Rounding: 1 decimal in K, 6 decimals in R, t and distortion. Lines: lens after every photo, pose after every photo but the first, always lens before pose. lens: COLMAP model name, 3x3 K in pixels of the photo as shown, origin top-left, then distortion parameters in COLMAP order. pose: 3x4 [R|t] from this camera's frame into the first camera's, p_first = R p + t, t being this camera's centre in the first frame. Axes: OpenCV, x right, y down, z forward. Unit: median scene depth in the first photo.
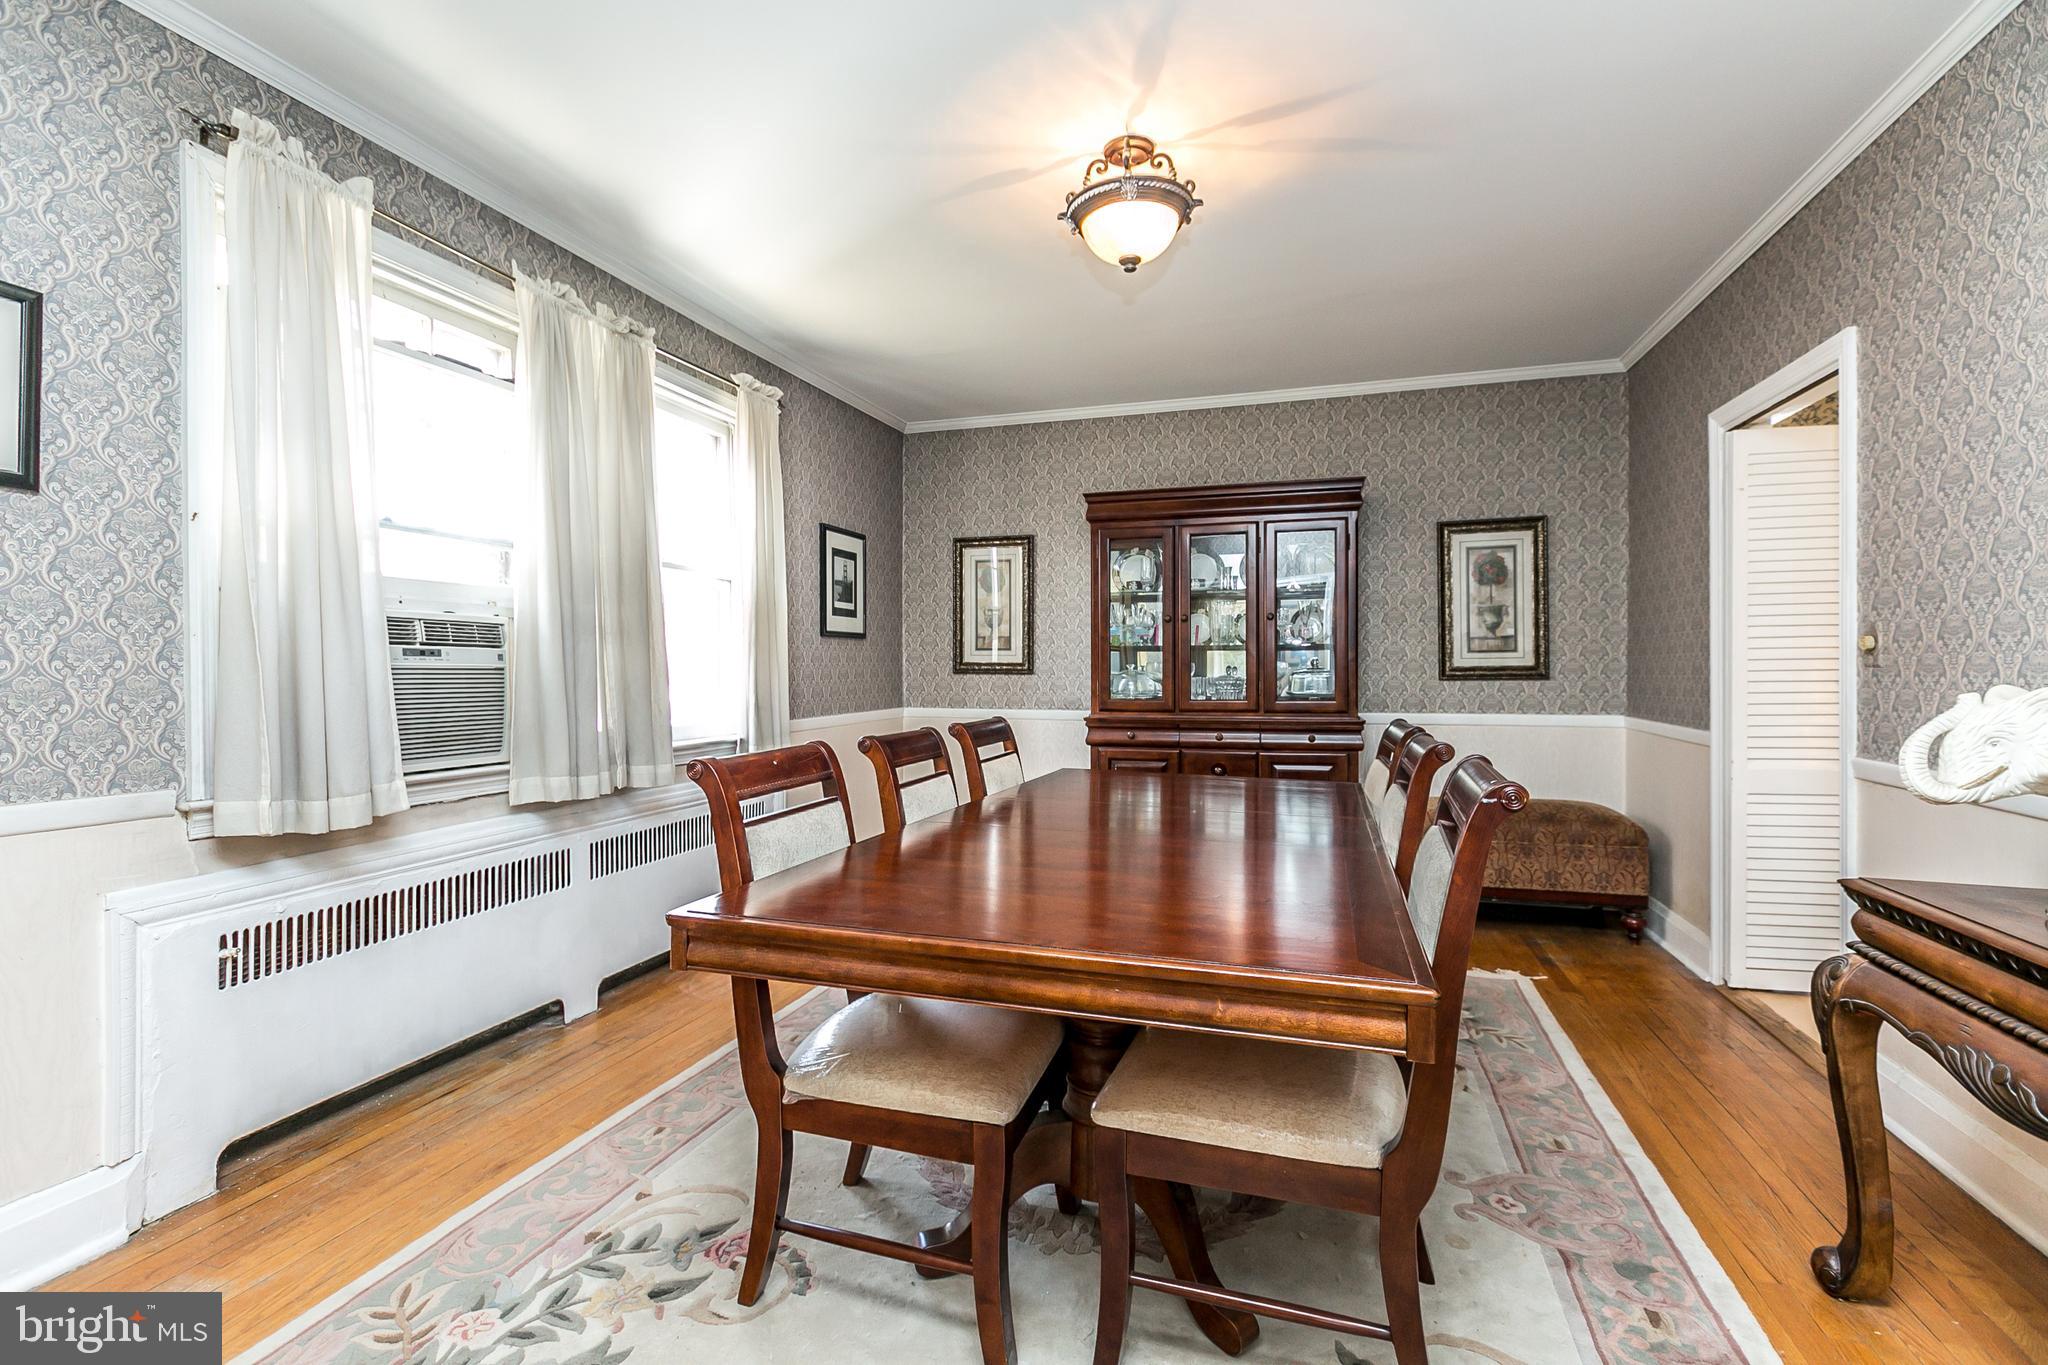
lens RADIAL K [[910.3, 0, 1015.9], [0, 910.3, 671.9], [0, 0, 1]] dist [0.002038, 0.000377]
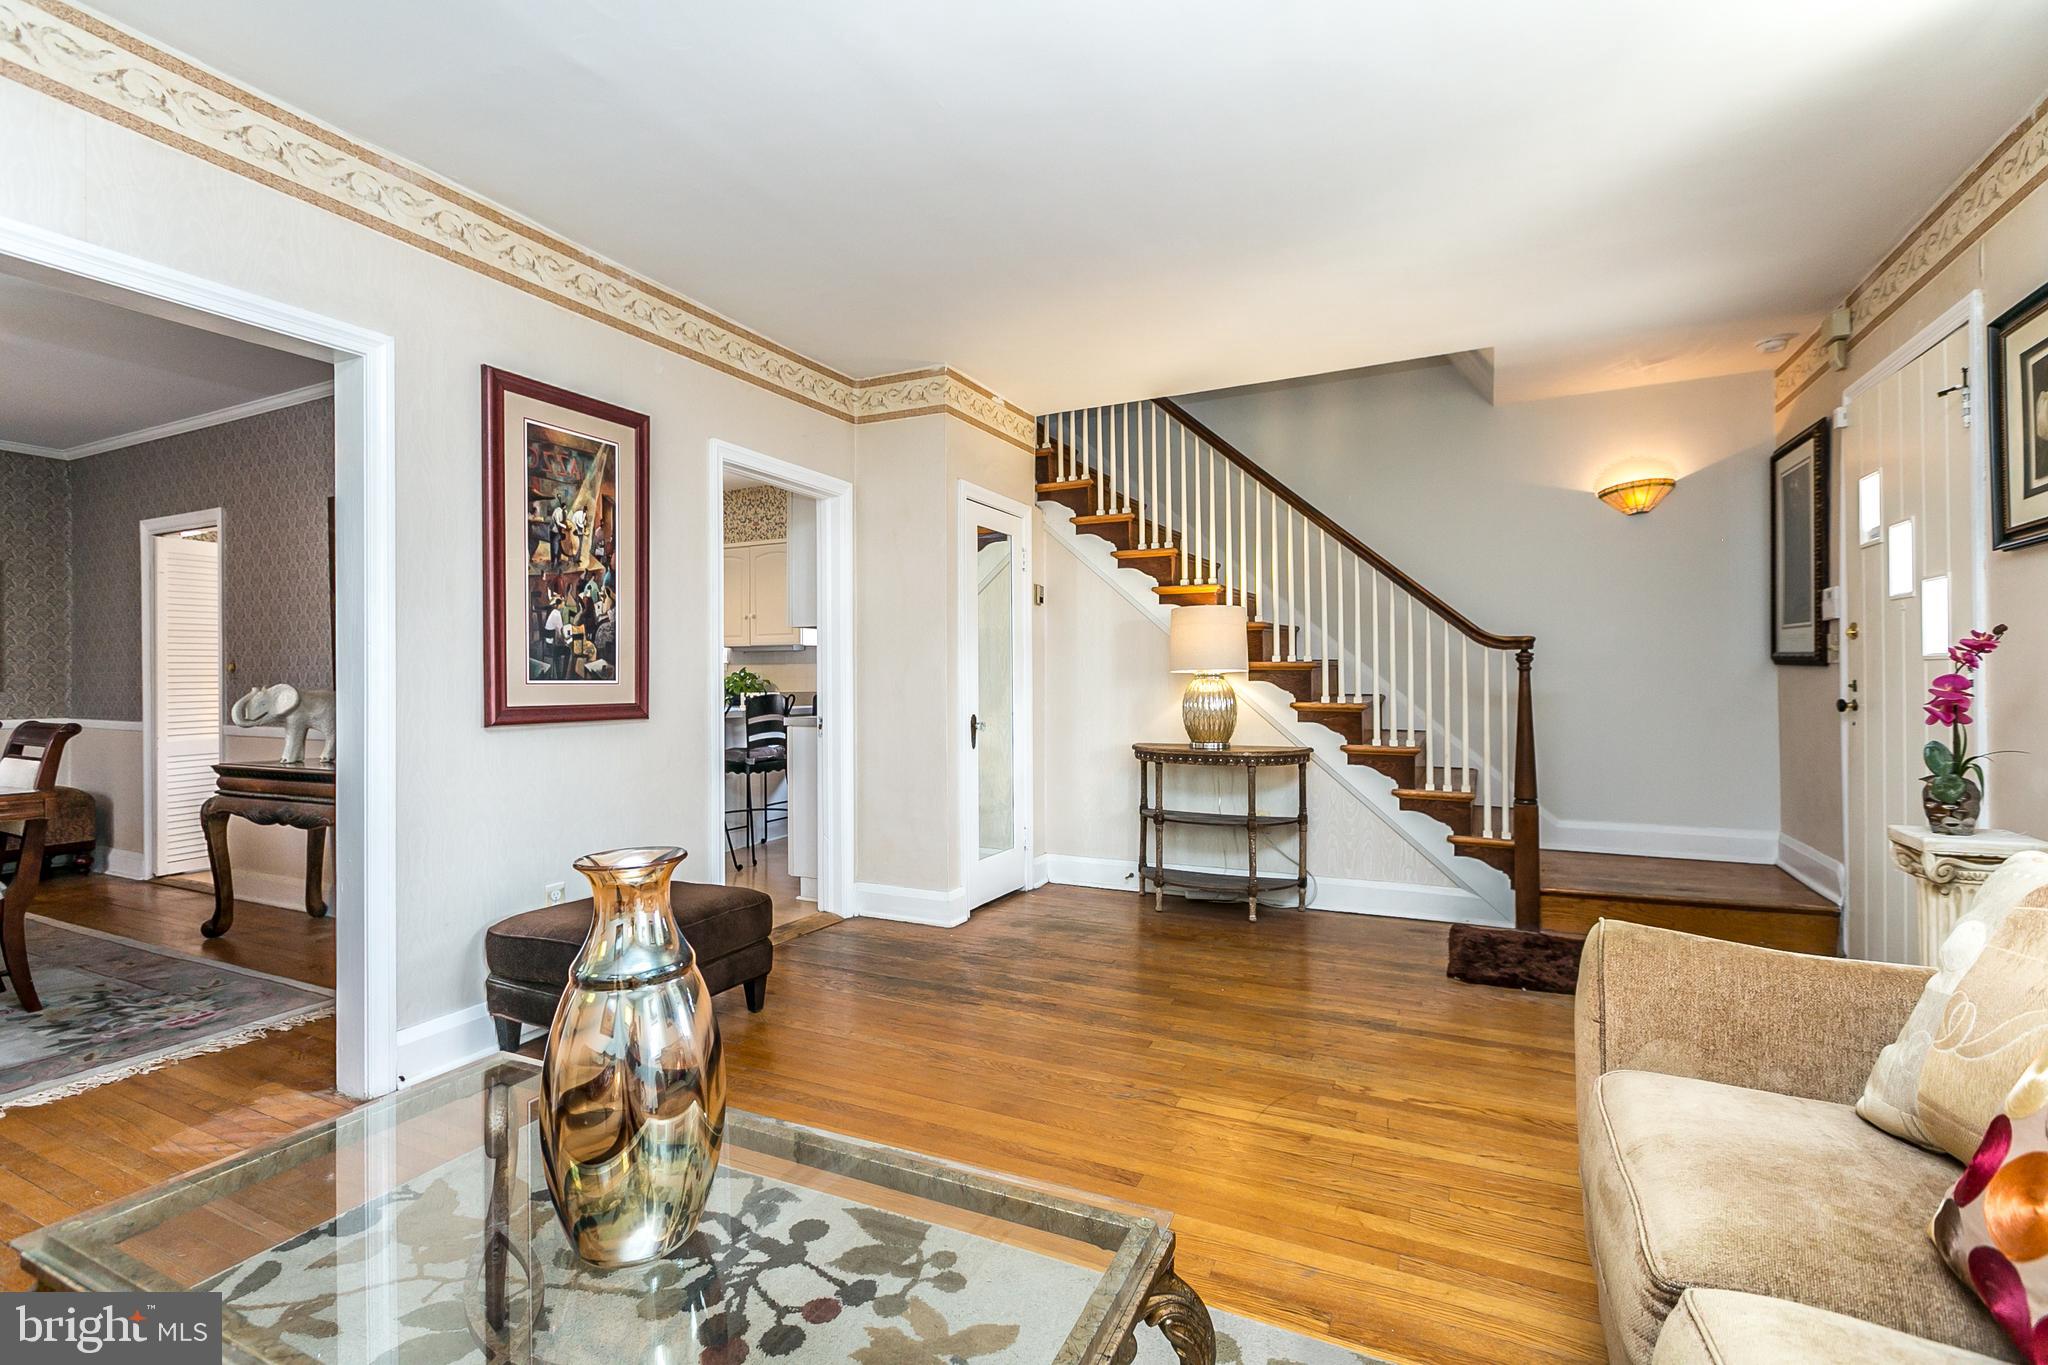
lens RADIAL K [[924.7, 0, 1029.0], [0, 924.7, 669.8], [0, 0, 1]] dist [-0.002800, 0.000706]
pose [[0.135231, 0.006744, 0.990791, -0.618586], [0.014272, 0.999860, -0.008753, 0.011870], [-0.990711, 0.015324, 0.135116, -0.743974]]
